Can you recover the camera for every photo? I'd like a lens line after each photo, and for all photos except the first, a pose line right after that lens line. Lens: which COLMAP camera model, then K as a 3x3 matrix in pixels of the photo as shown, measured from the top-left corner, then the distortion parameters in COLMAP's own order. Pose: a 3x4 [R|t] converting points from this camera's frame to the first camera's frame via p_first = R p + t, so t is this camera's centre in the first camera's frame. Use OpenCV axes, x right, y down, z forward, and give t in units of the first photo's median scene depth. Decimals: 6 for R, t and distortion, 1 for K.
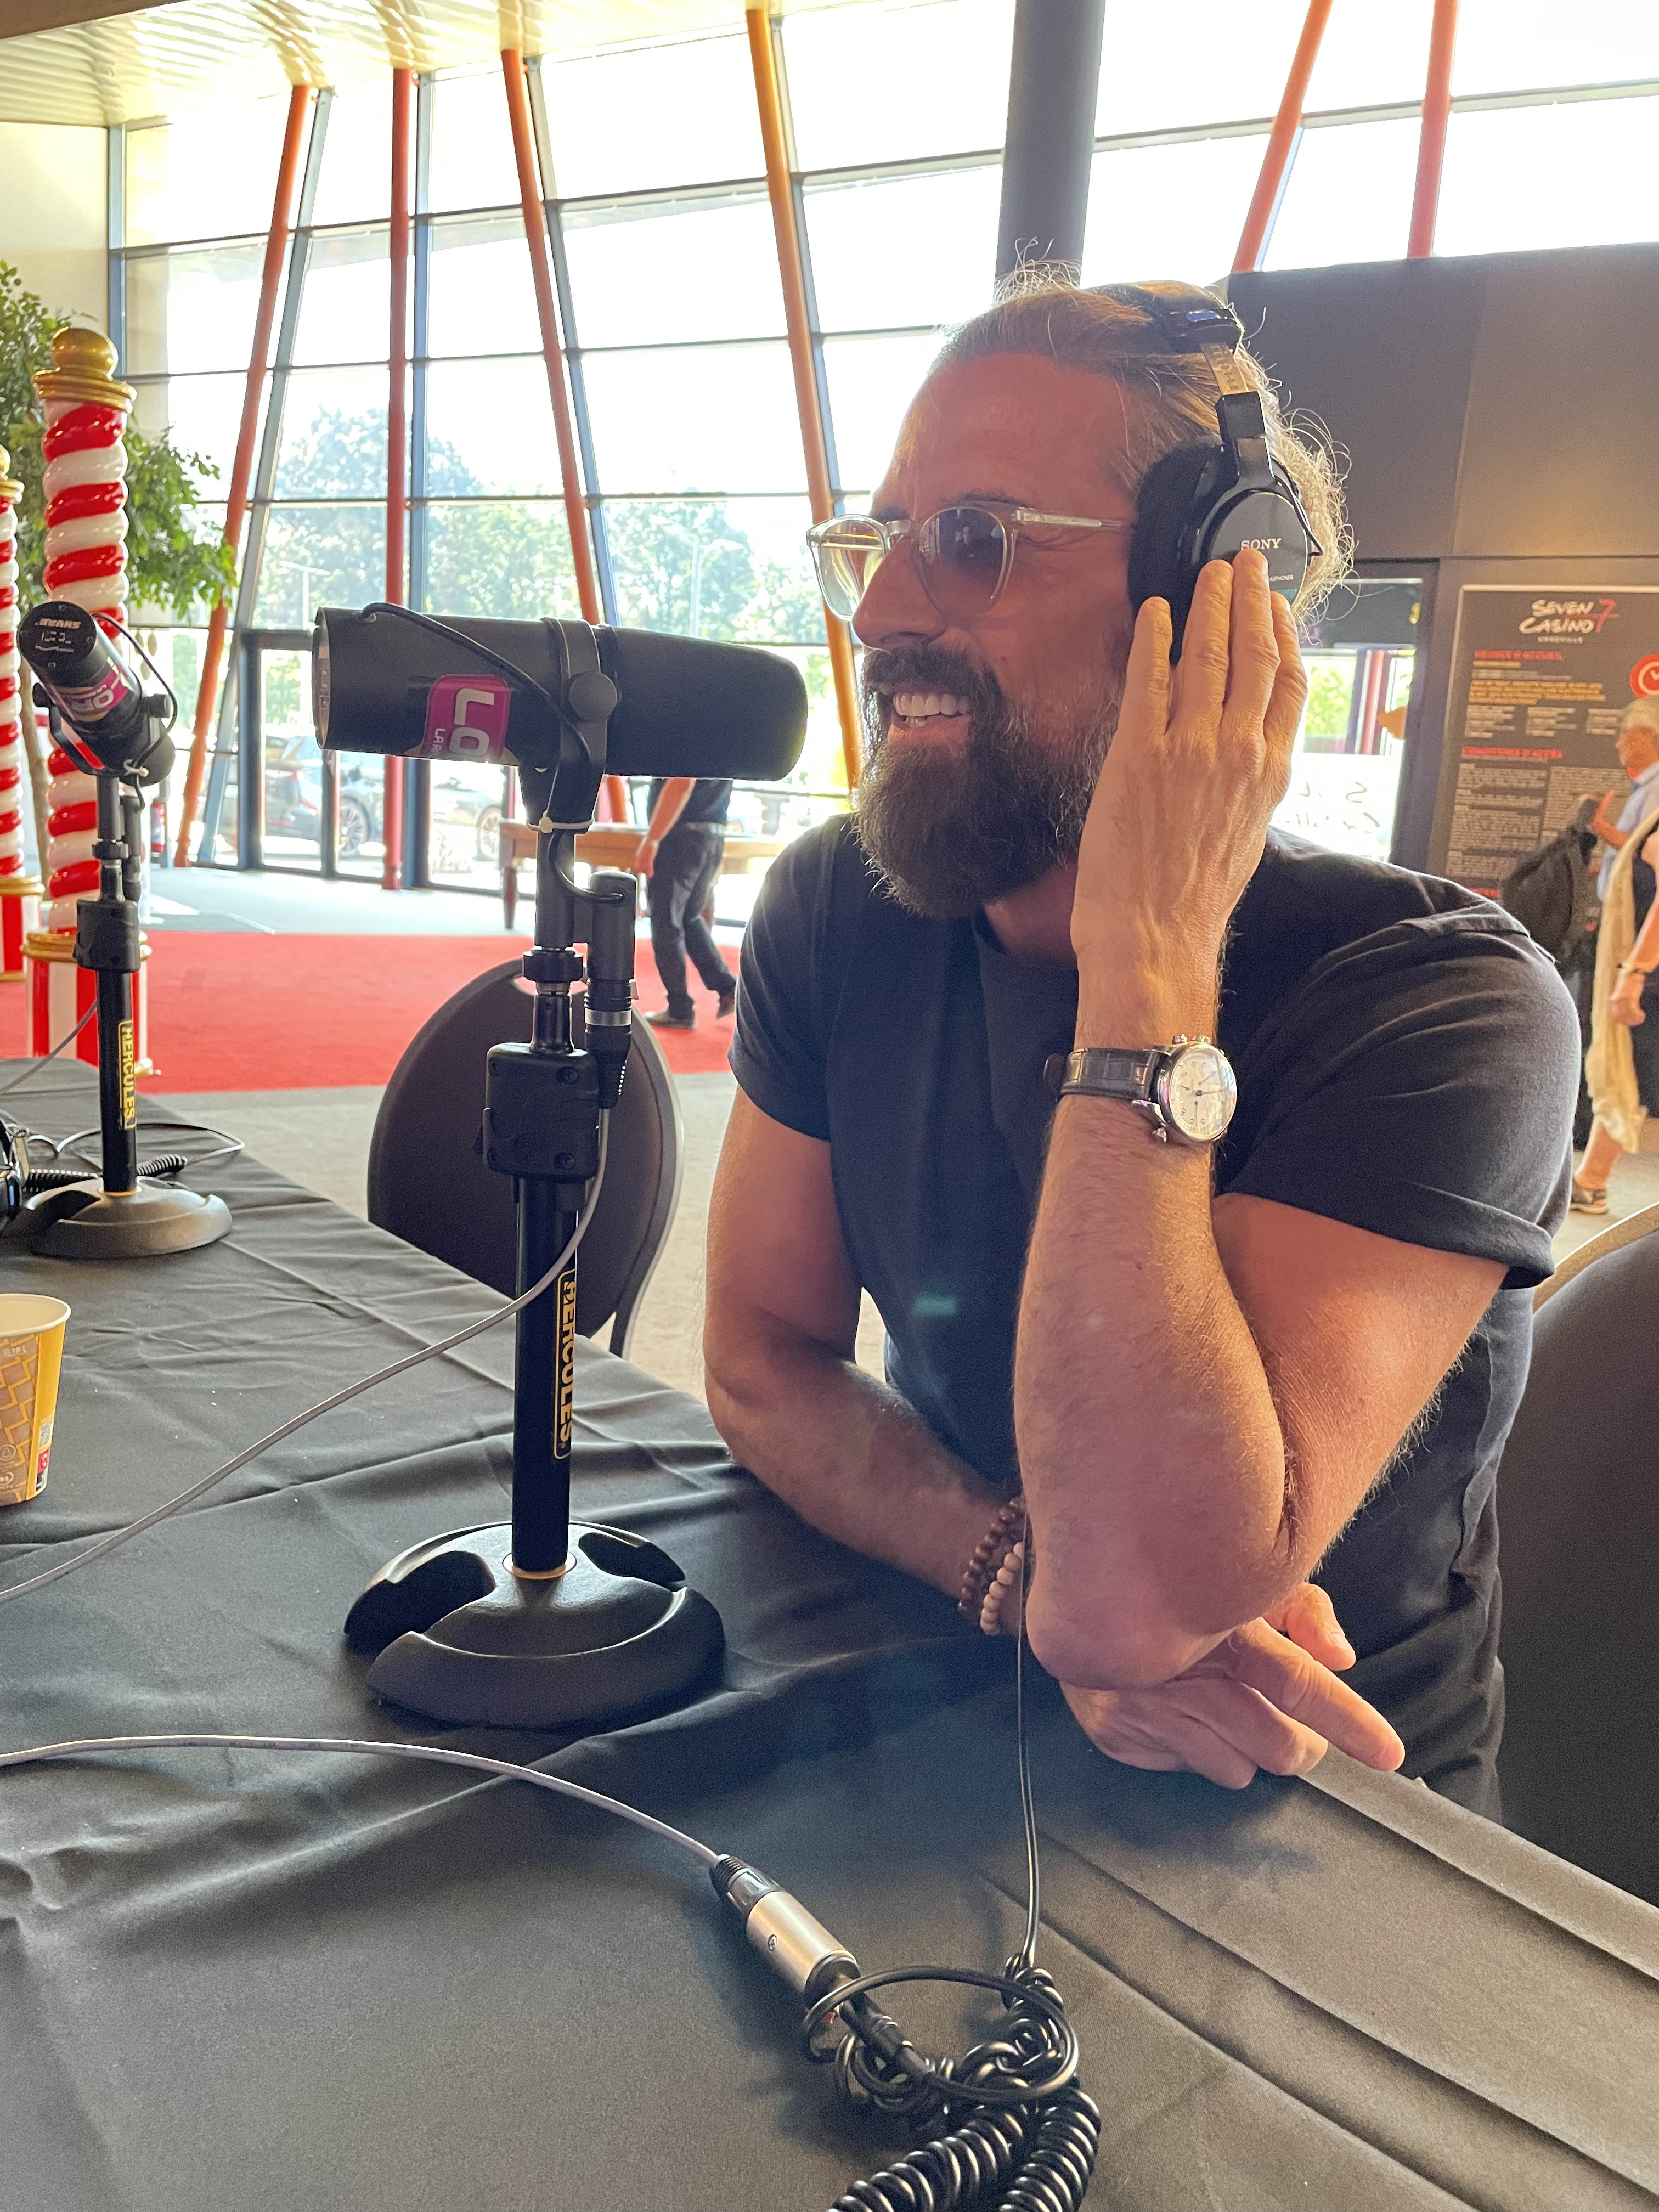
lens RADIAL K [[1676.8, 0, 829.3], [0, 1676.8, 1090.7], [0, 0, 1]] dist [0.077398, -0.107583]
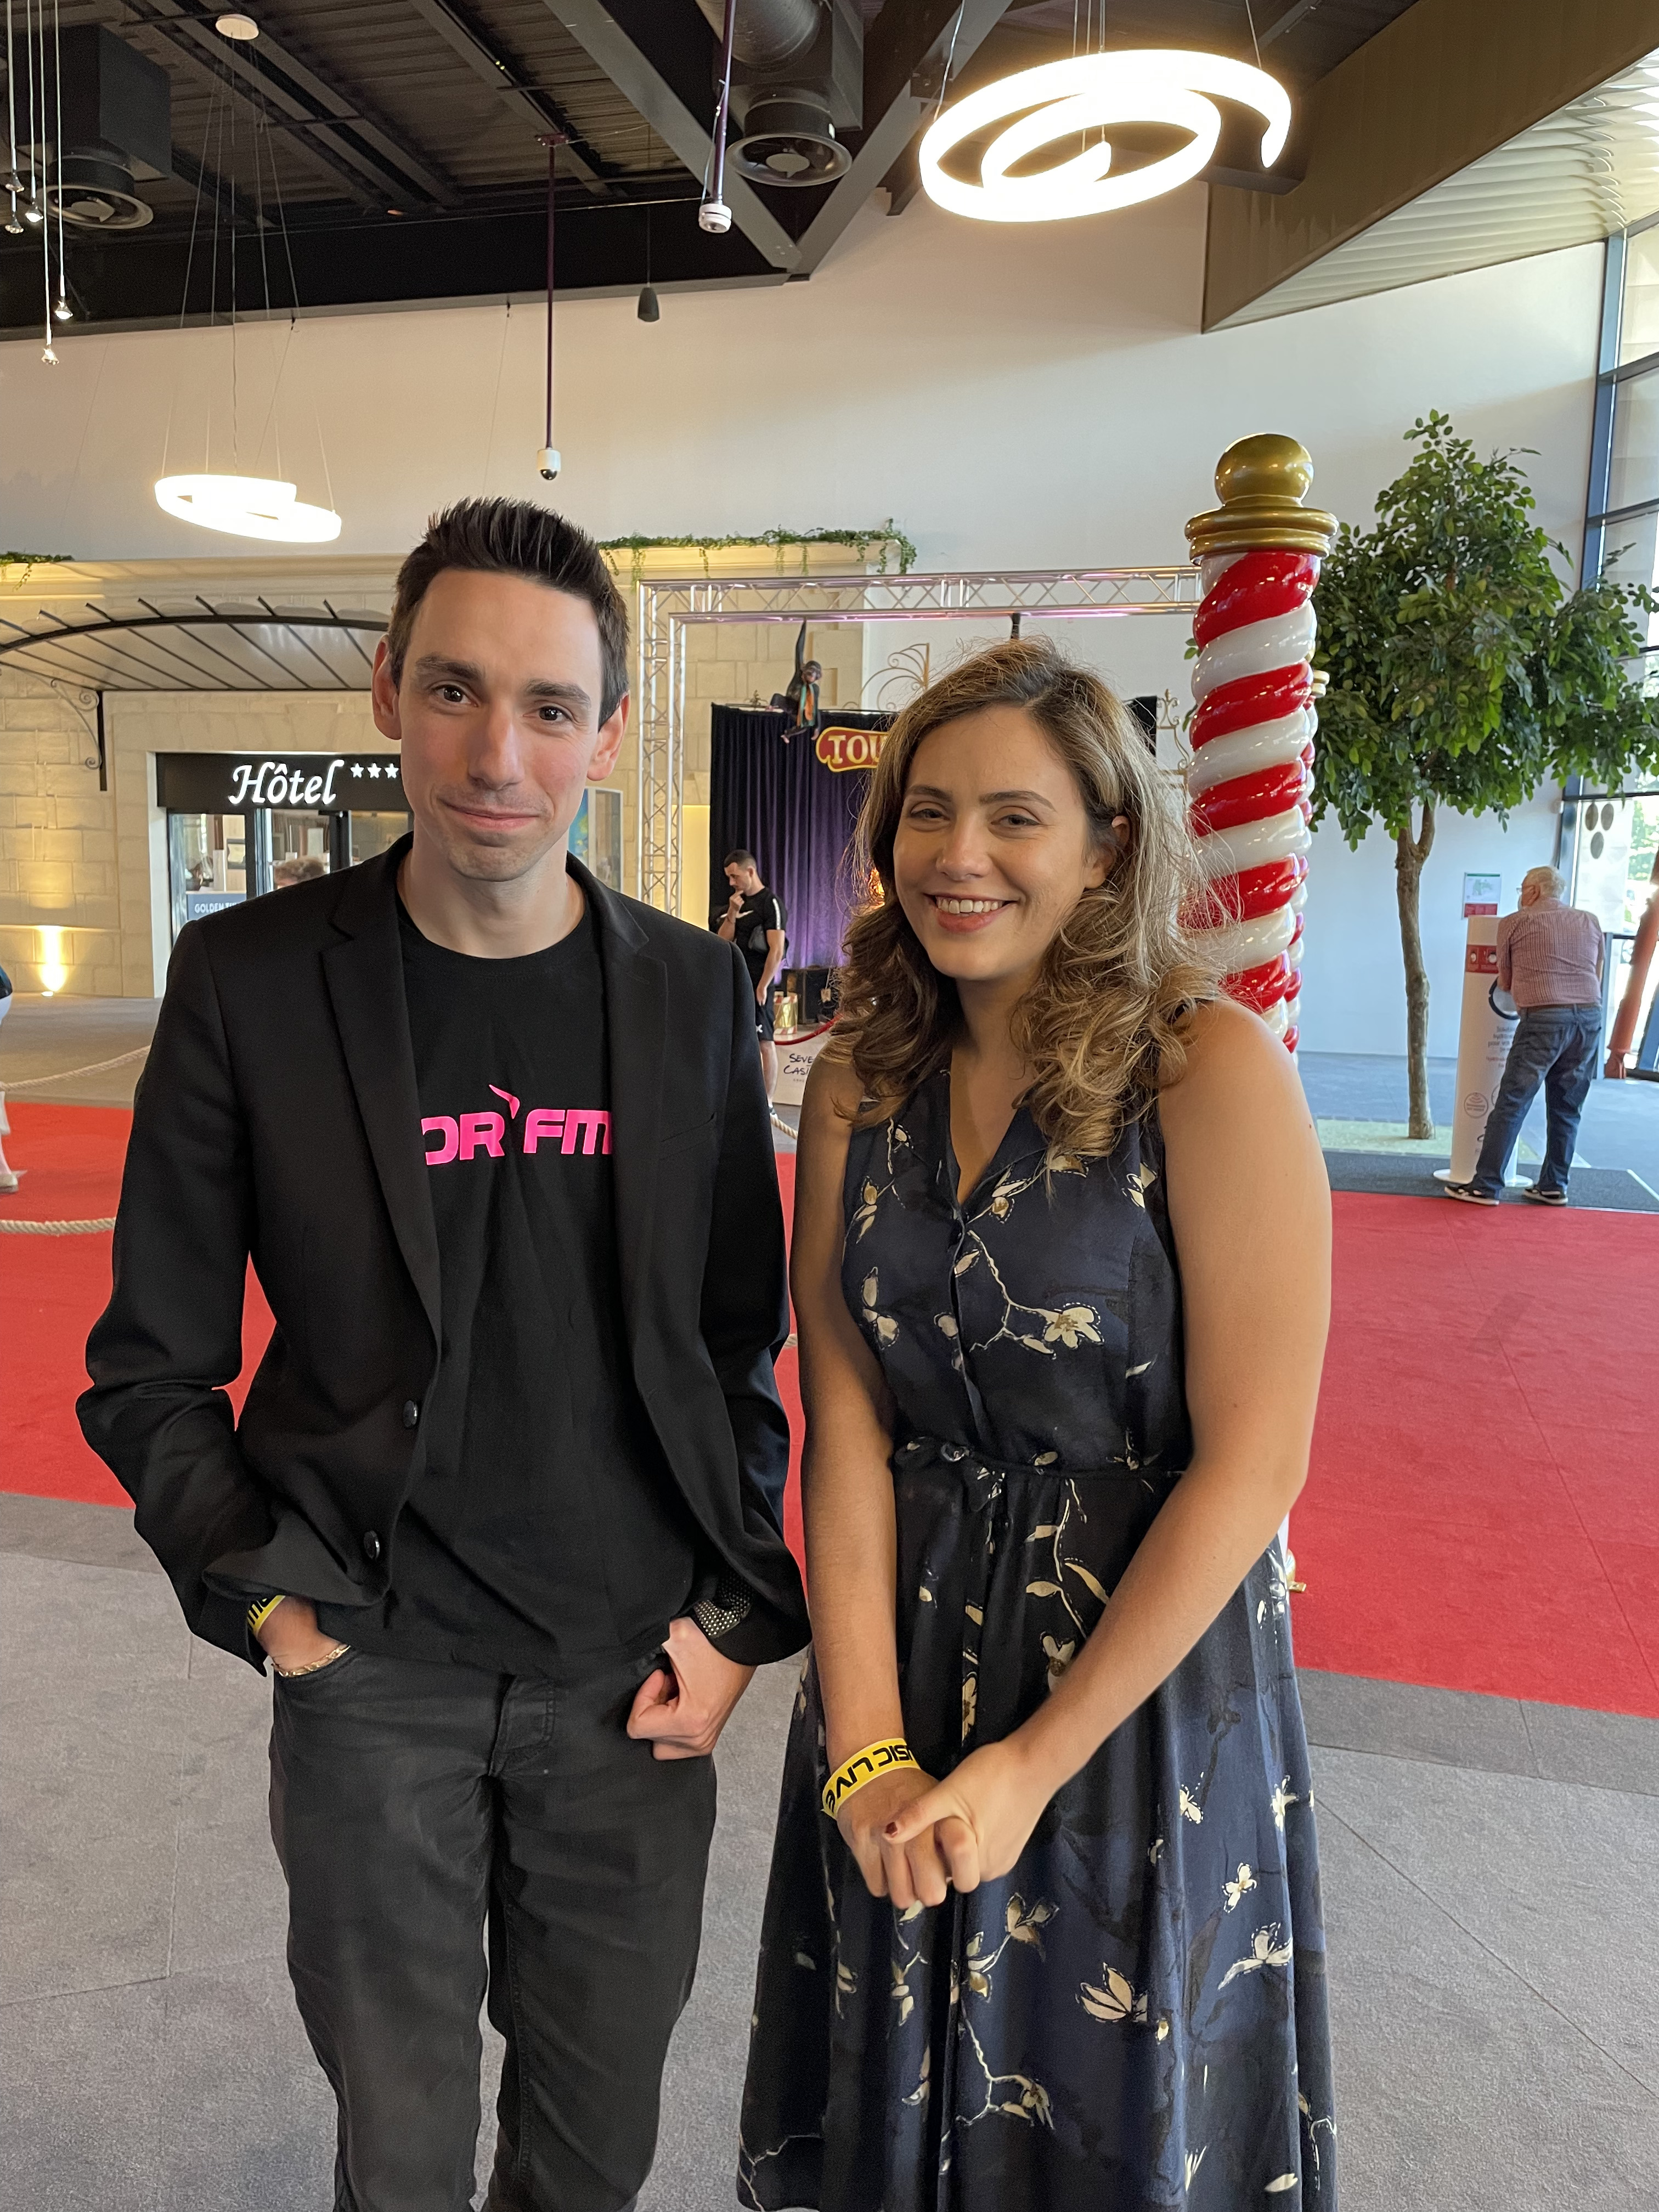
lens RADIAL K [[1662.0, 0, 841.2], [0, 1662.0, 1101.6], [0, 0, 1]] dist [0.071484, -0.099415]
pose [[0.669483, 0.049188, -0.741197, -0.031228], [-0.104883, 0.994068, -0.028765, -0.077288], [0.735385, 0.096997, 0.670671, 0.226563]]
